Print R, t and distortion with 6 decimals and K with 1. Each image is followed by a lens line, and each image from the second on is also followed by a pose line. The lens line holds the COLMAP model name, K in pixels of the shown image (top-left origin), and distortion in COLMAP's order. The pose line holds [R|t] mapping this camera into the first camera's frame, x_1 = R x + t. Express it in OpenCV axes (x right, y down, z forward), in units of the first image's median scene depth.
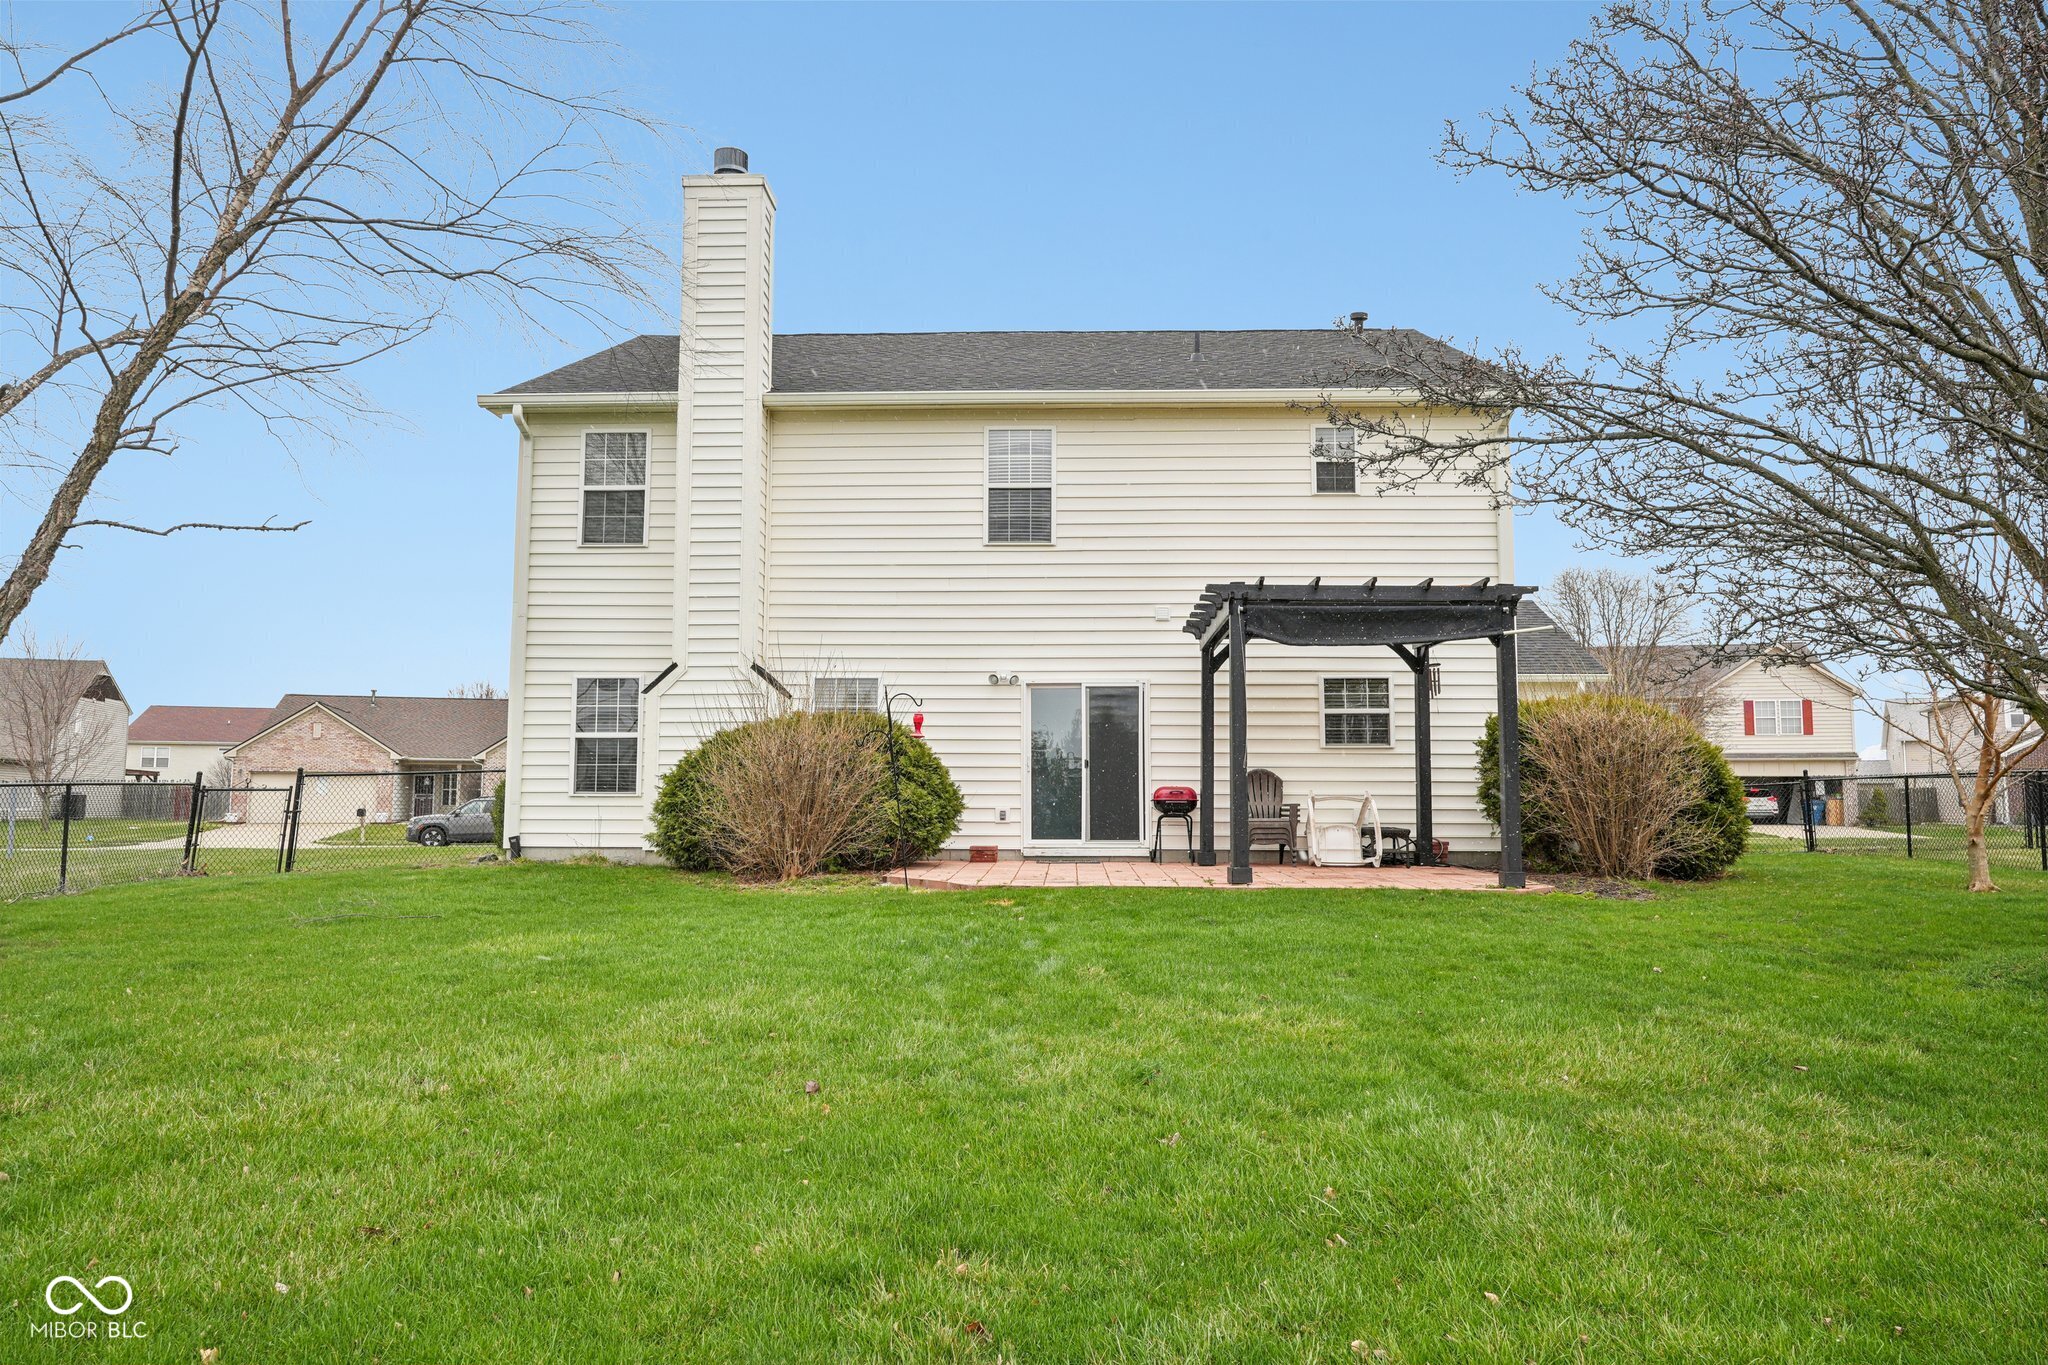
lens RADIAL K [[1342.0, 0, 1024.0], [0, 1342.0, 682.5], [0, 0, 1]] dist [-0.001785, 0.000744]
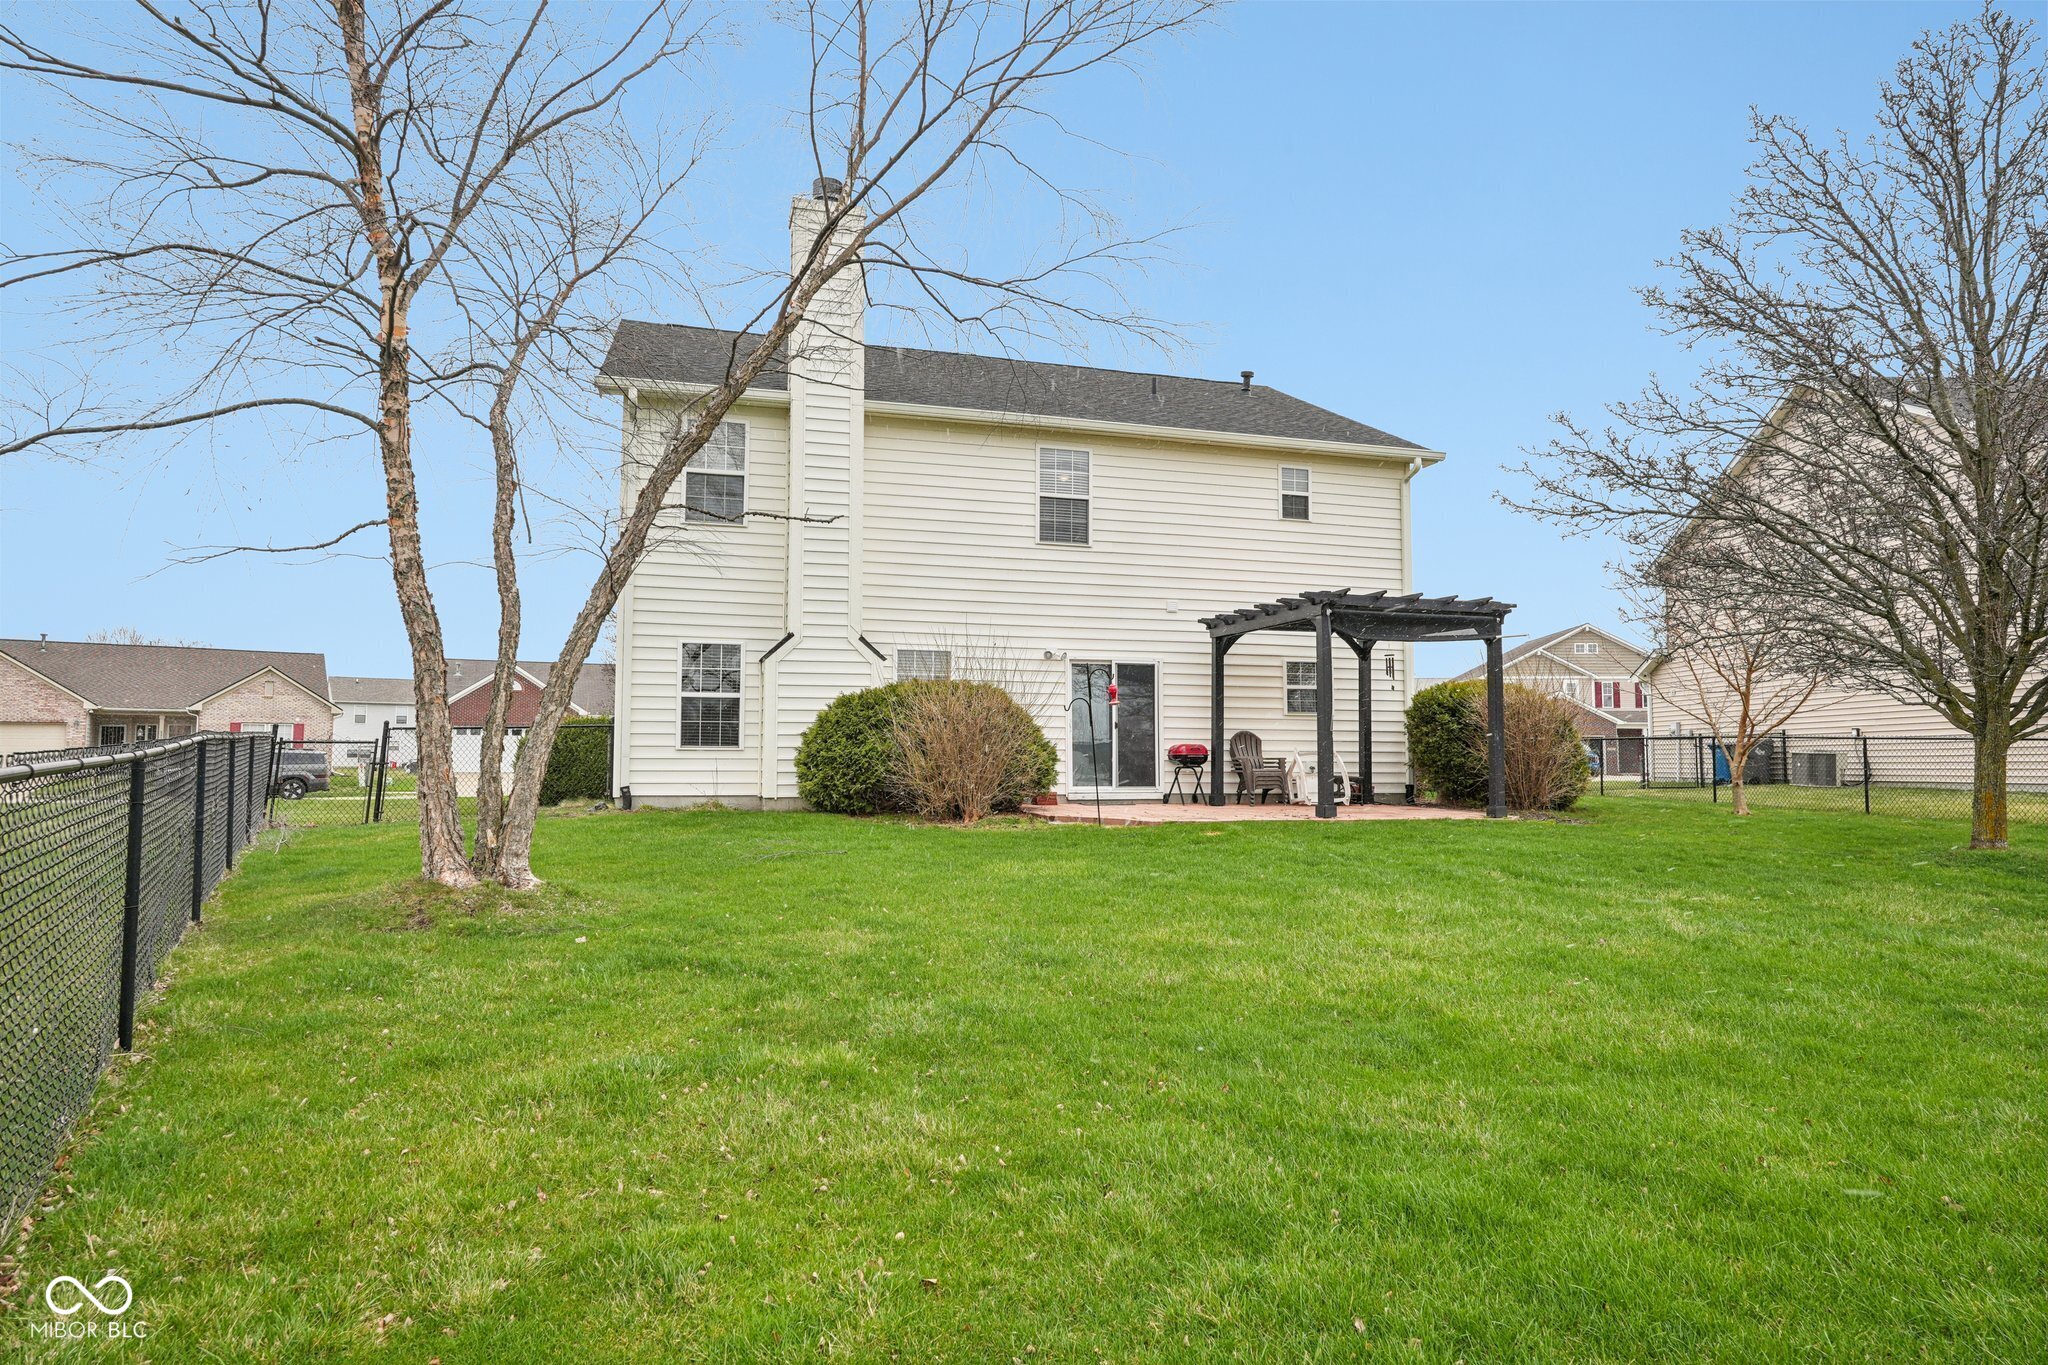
lens RADIAL K [[1204.2, 0, 1024.0], [0, 1204.2, 682.5], [0, 0, 1]] dist [-0.004373, -0.000612]
pose [[0.948074, 0.021444, 0.317326, -0.453043], [-0.030297, 0.999277, 0.022990, -0.002308], [-0.316603, -0.031410, 0.948038, -0.031829]]
